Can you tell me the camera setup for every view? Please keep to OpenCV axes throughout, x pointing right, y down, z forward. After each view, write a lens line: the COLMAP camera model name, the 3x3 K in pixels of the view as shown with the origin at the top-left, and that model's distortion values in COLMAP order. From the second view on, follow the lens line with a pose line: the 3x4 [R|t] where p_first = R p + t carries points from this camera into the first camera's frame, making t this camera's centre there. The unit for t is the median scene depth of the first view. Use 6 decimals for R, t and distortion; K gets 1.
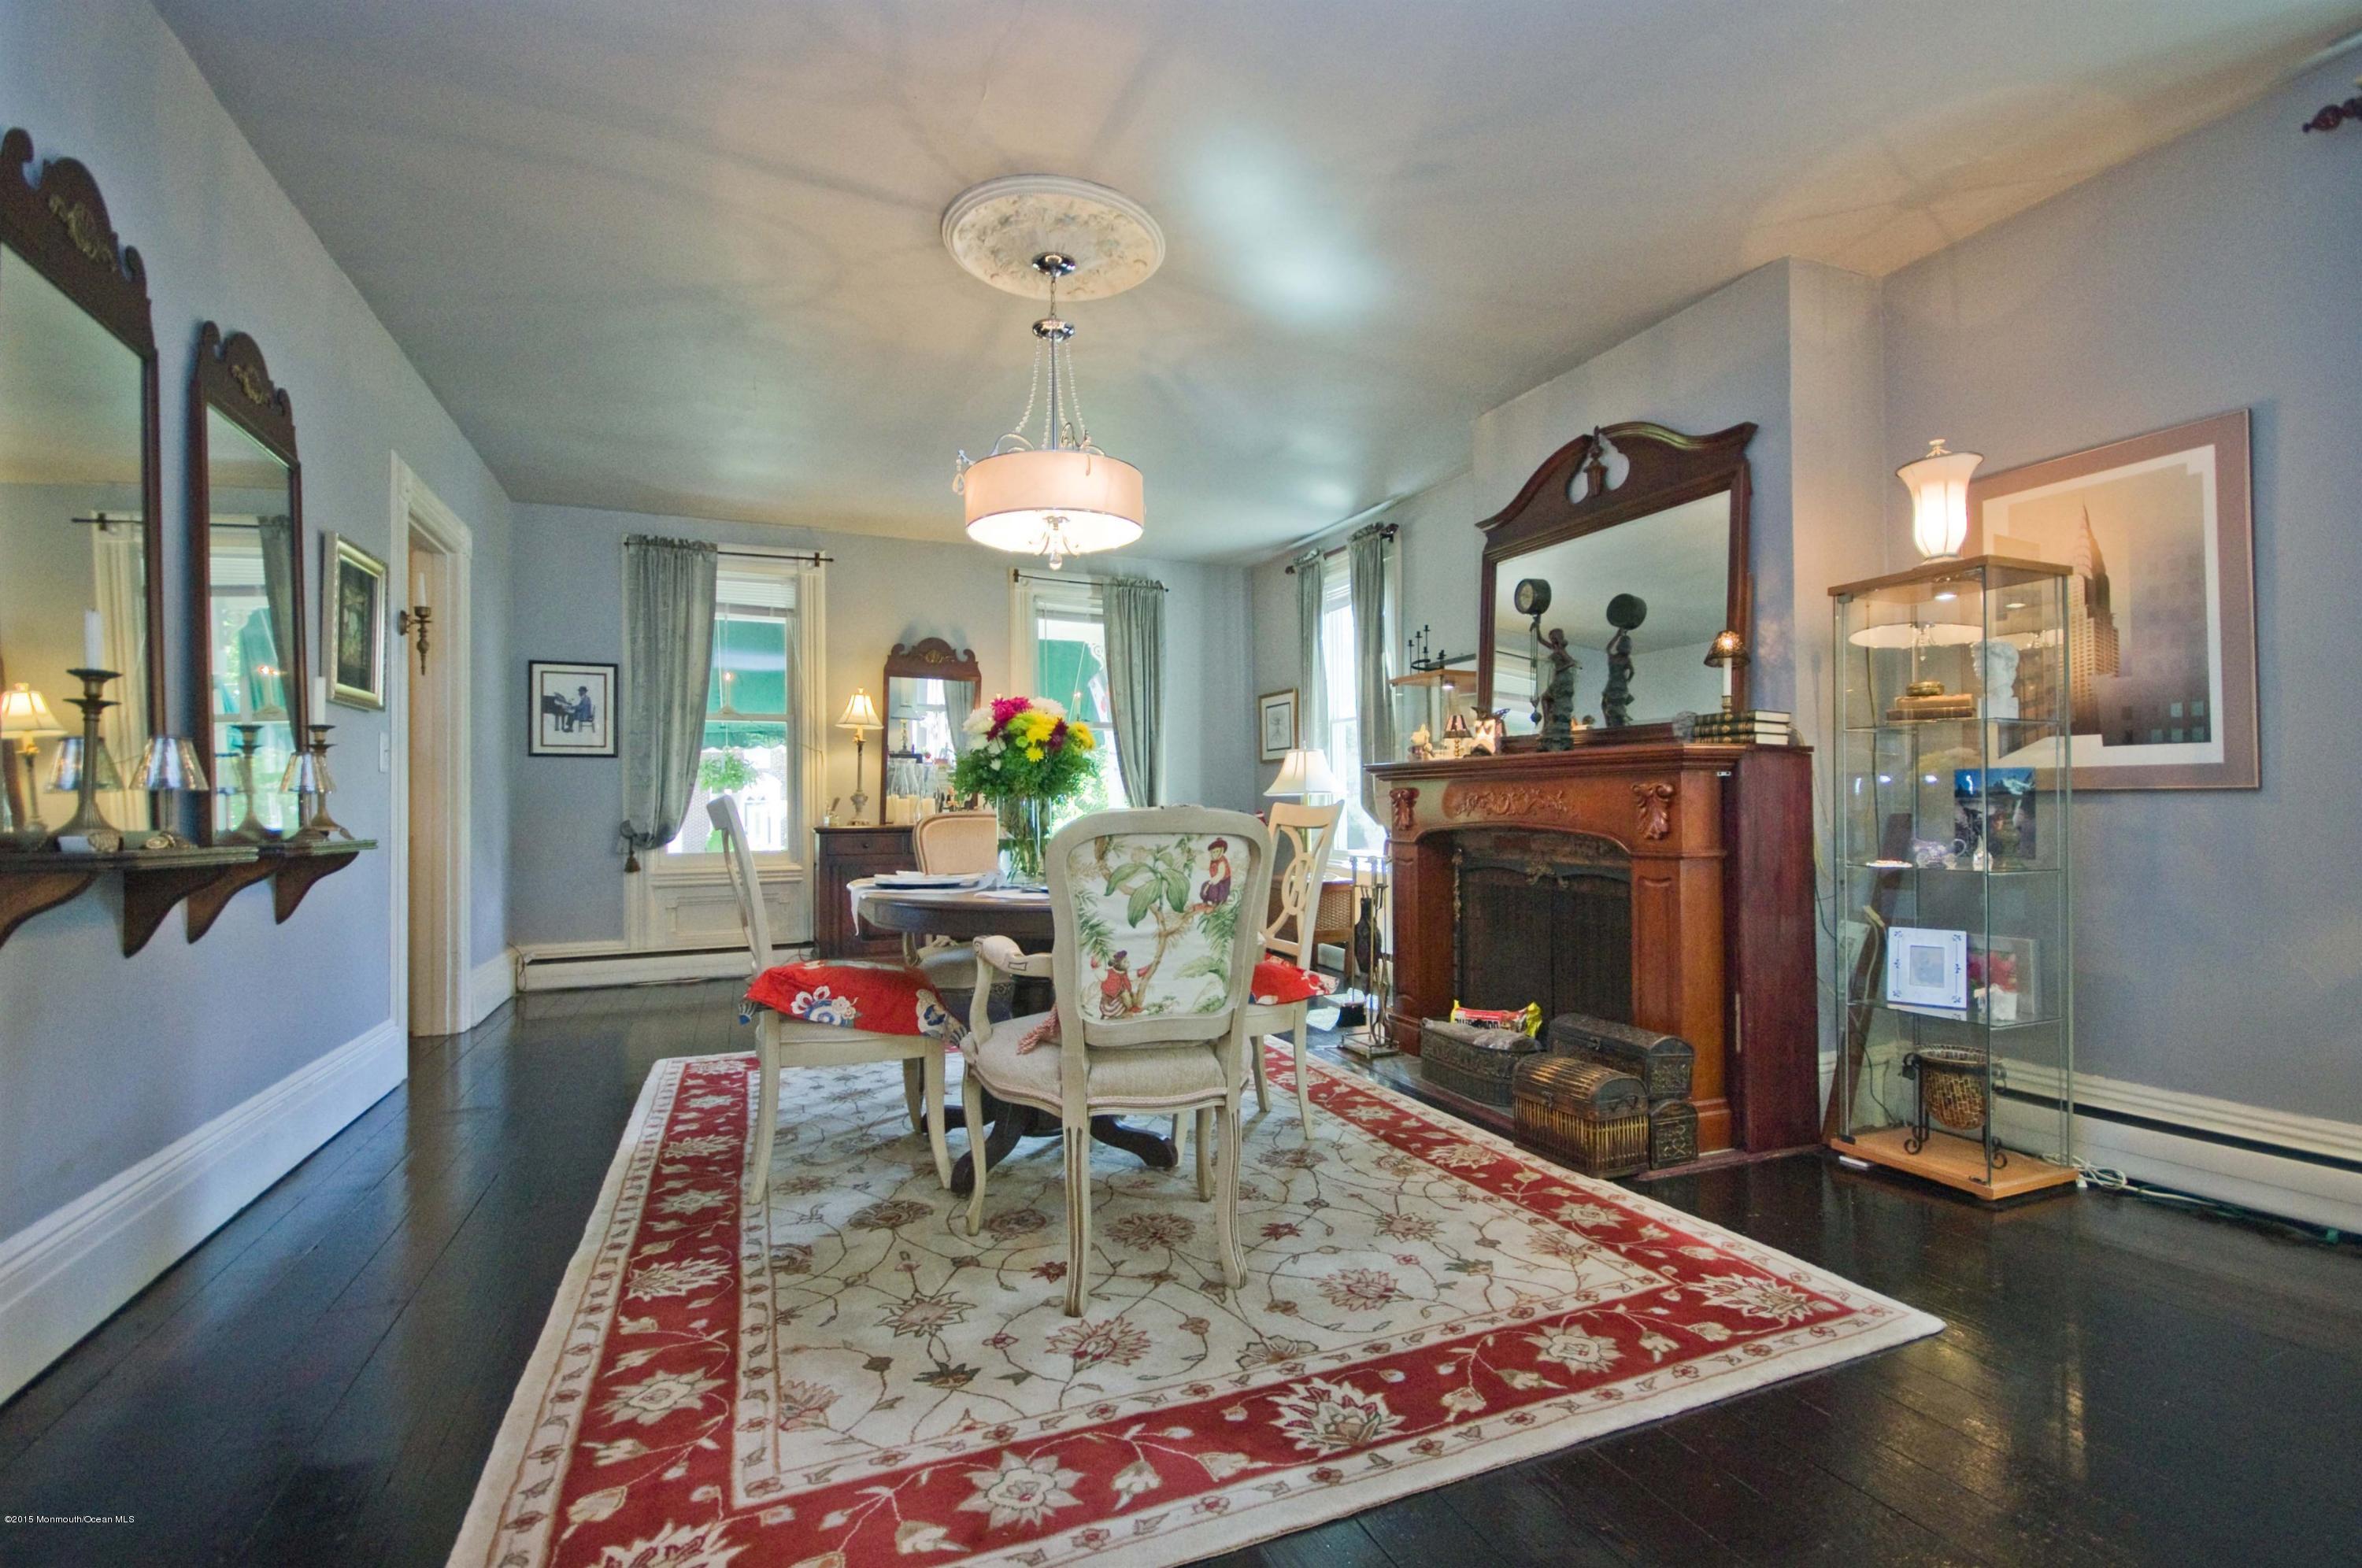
lens RADIAL K [[1039.8, 0, 1184.3], [0, 1039.8, 793.4], [0, 0, 1]] dist [0.000648, 0.000466]
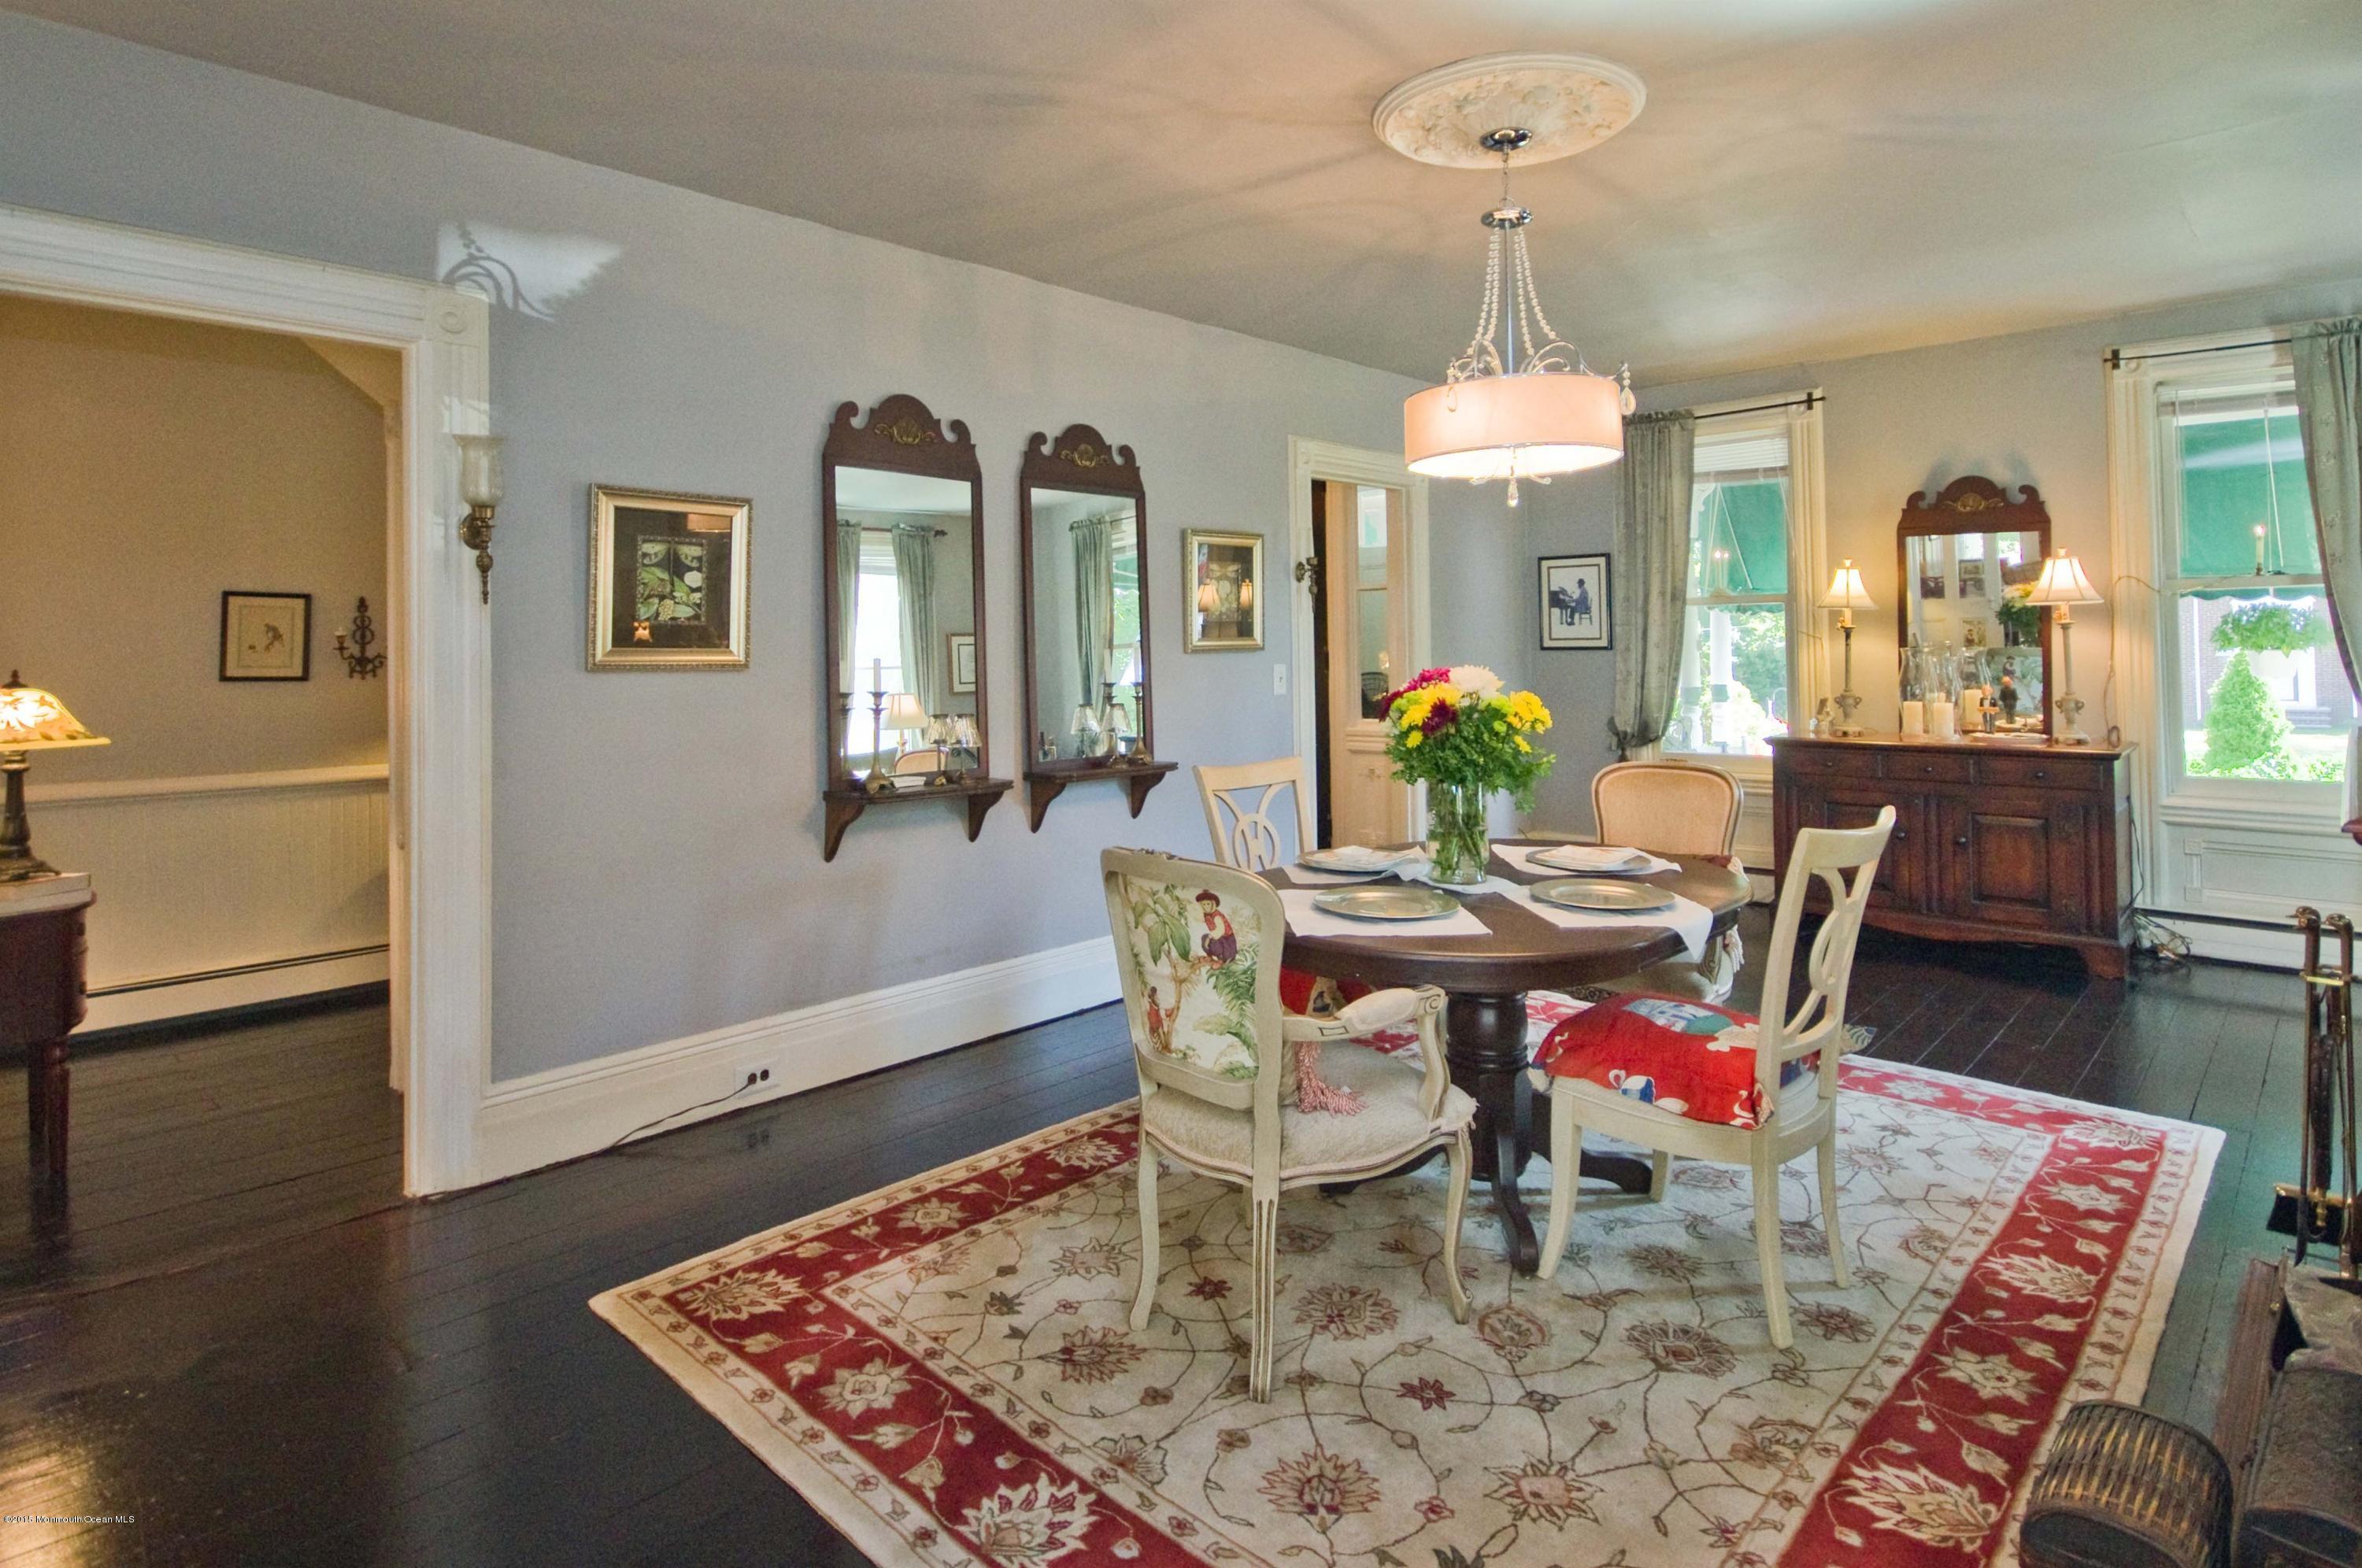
lens RADIAL K [[1205.8, 0, 1184.8], [0, 1205.8, 644.4], [0, 0, 1]] dist [0.002340, -0.000048]
pose [[0.417452, -0.005304, -0.908683, 0.988520], [0.025149, 0.999667, 0.005719, -0.179070], [0.908351, -0.025240, 0.417447, 0.547392]]
